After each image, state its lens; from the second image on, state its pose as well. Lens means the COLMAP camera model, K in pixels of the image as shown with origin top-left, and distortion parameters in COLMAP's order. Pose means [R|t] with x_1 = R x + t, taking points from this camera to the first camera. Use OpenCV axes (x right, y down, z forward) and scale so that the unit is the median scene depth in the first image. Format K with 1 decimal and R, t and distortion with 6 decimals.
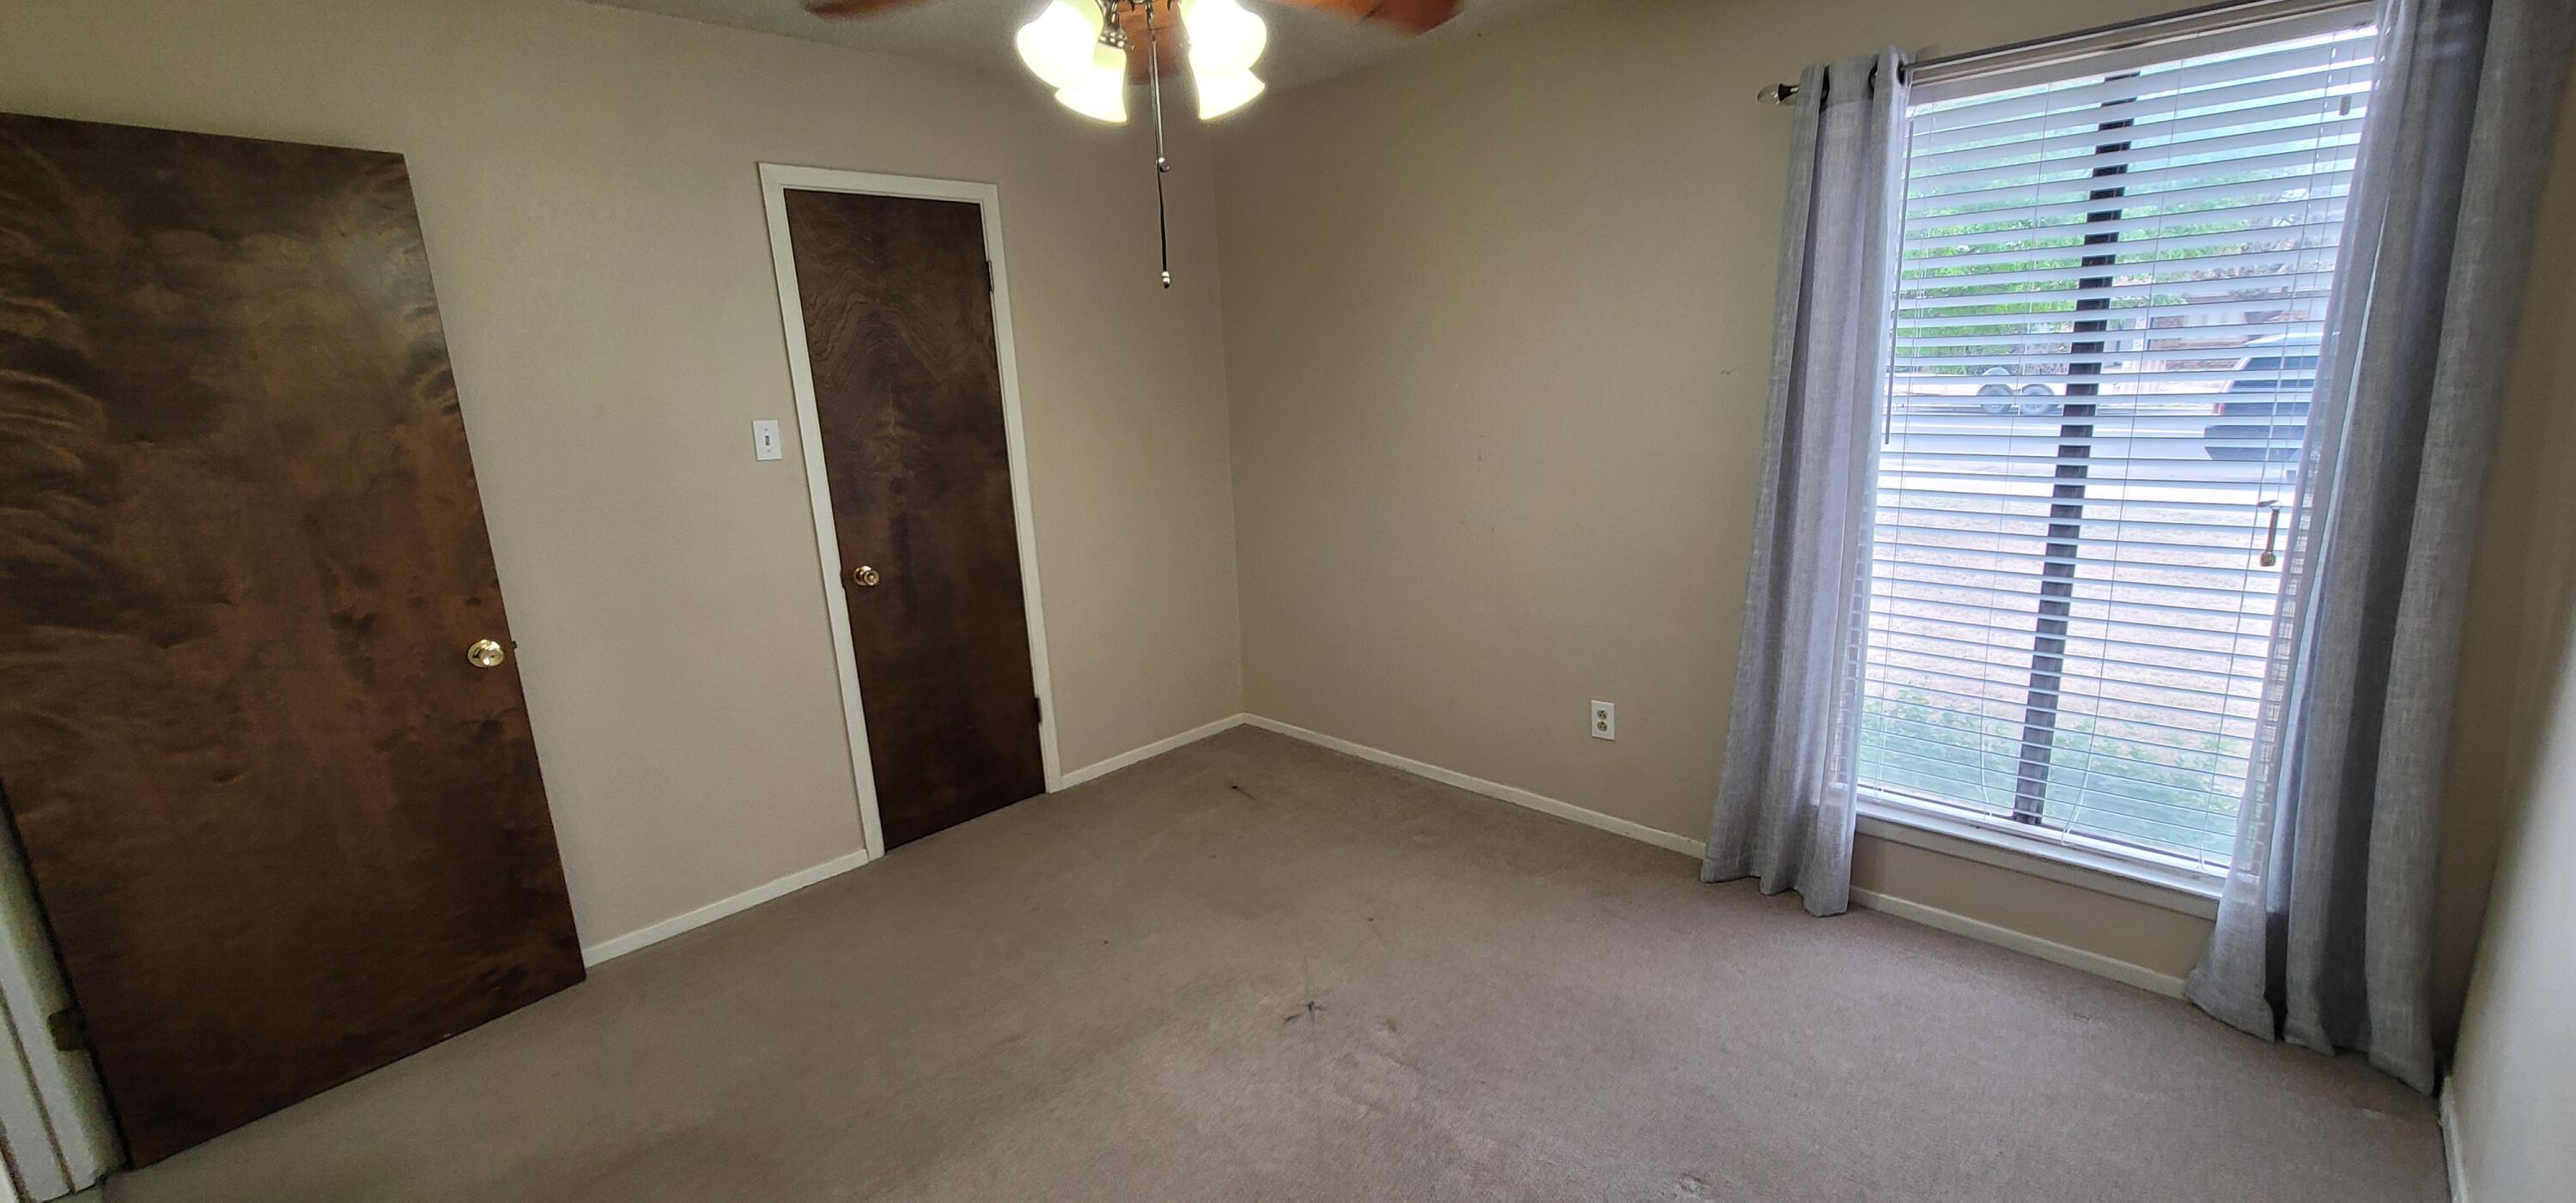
lens RADIAL K [[1048.0, 0, 1301.7], [0, 1048.0, 613.0], [0, 0, 1]] dist [-0.004033, 0.000411]
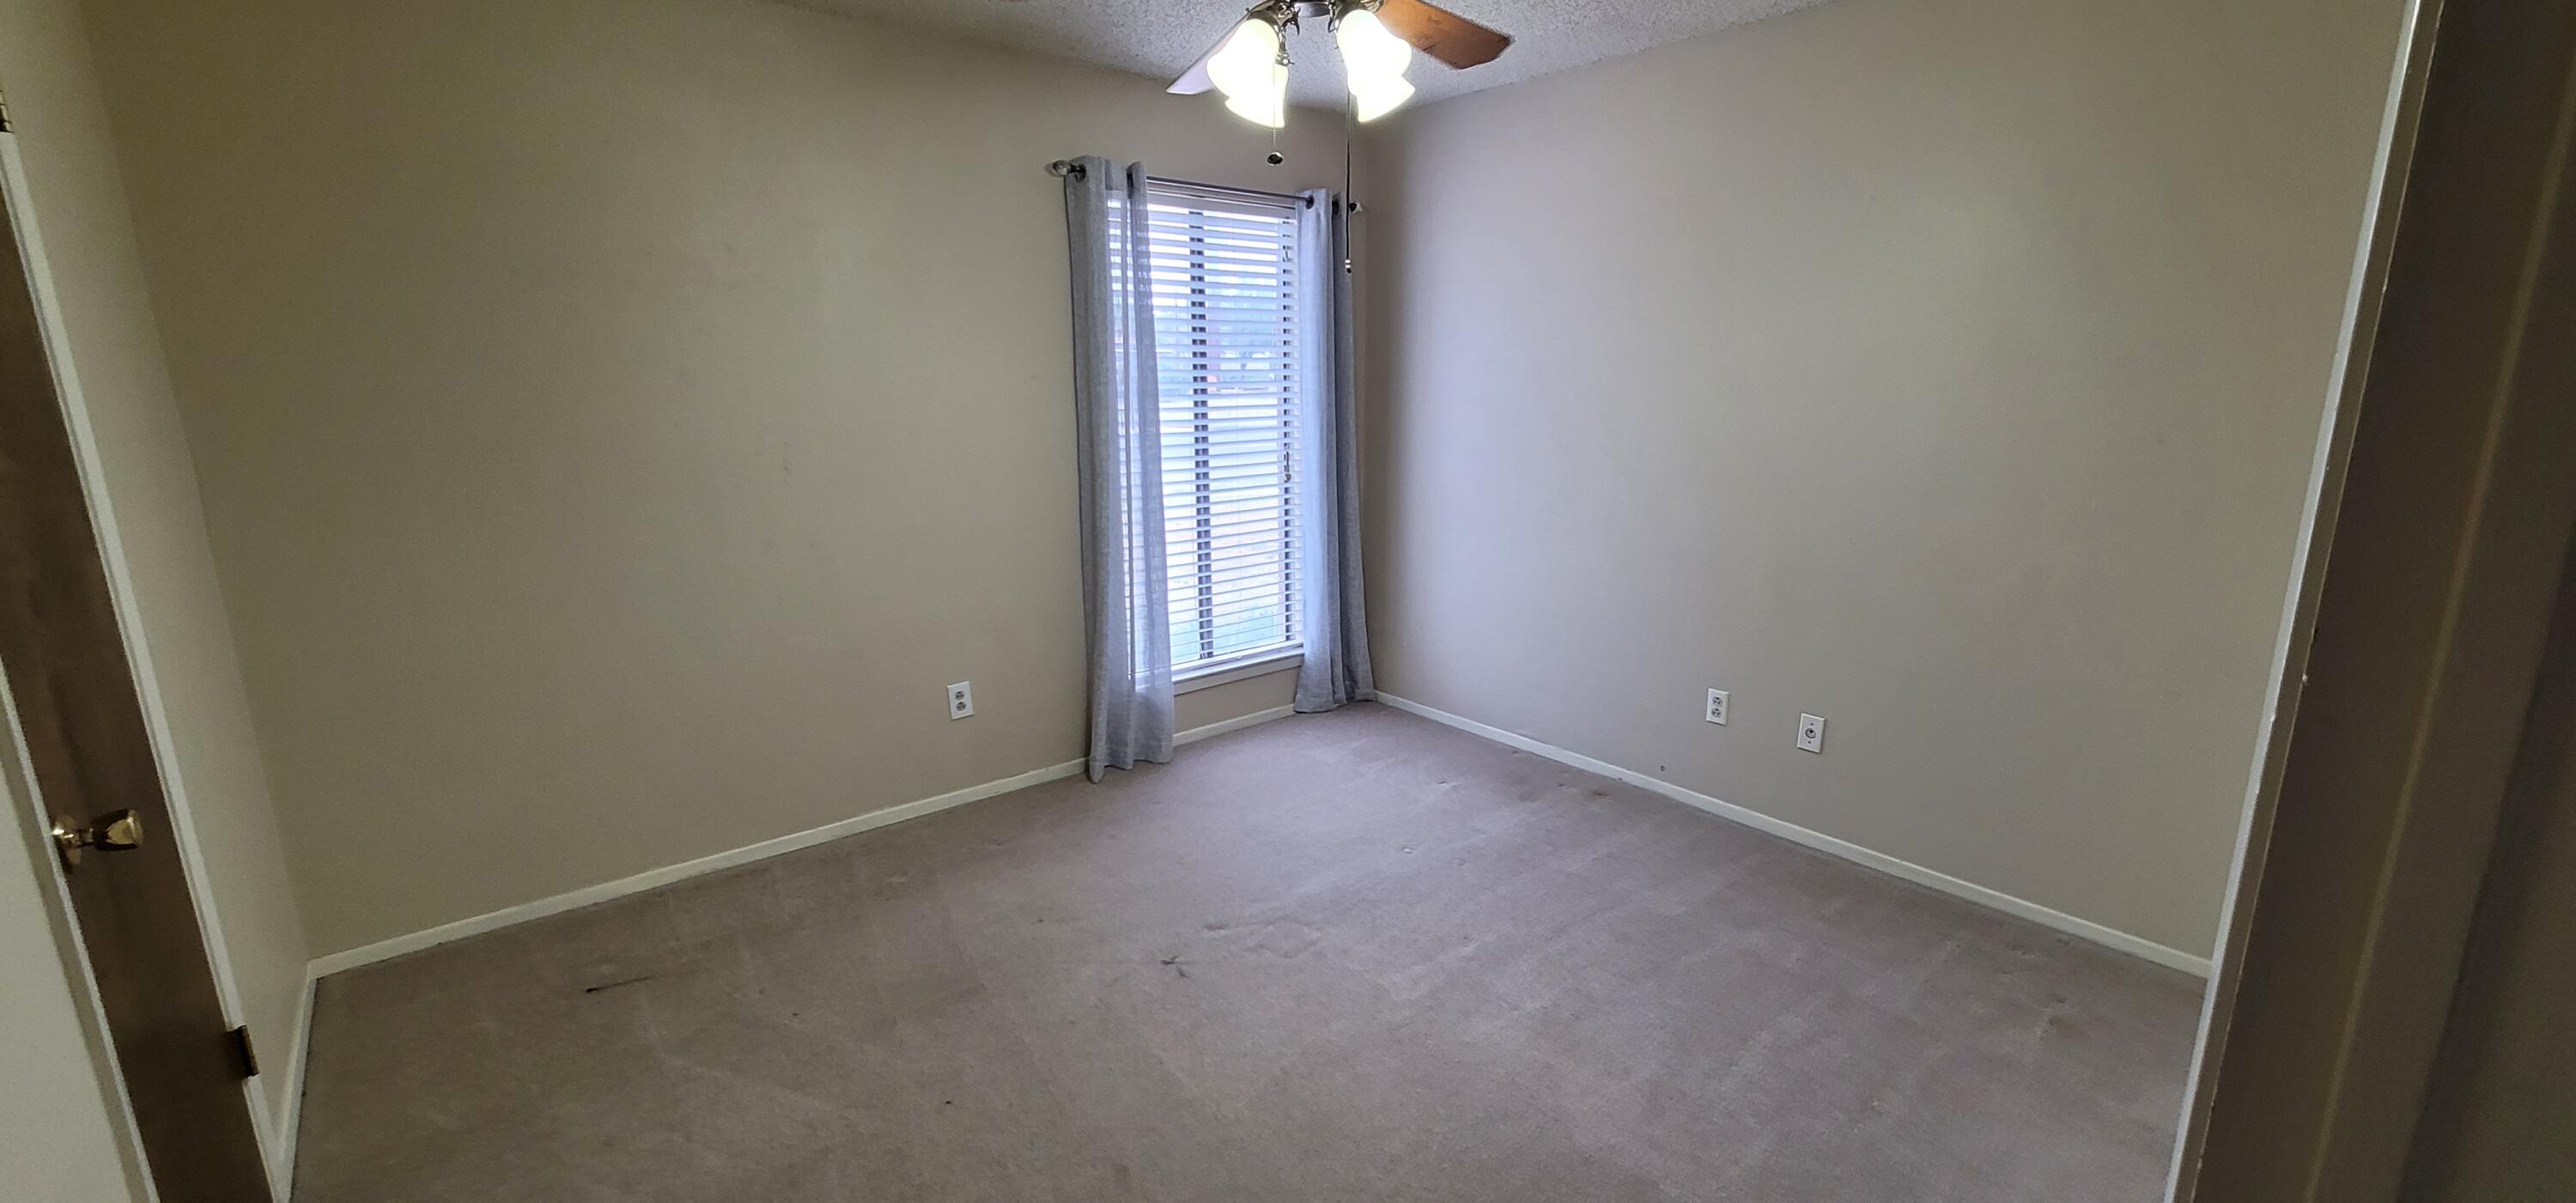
lens RADIAL K [[1048.0, 0, 1301.7], [0, 1048.0, 613.0], [0, 0, 1]] dist [-0.004033, 0.000411]
pose [[0.116138, -0.178161, 0.977124, -0.860703], [0.239544, 0.959765, 0.146525, -0.069666], [-0.963914, 0.217047, 0.154142, 0.585186]]
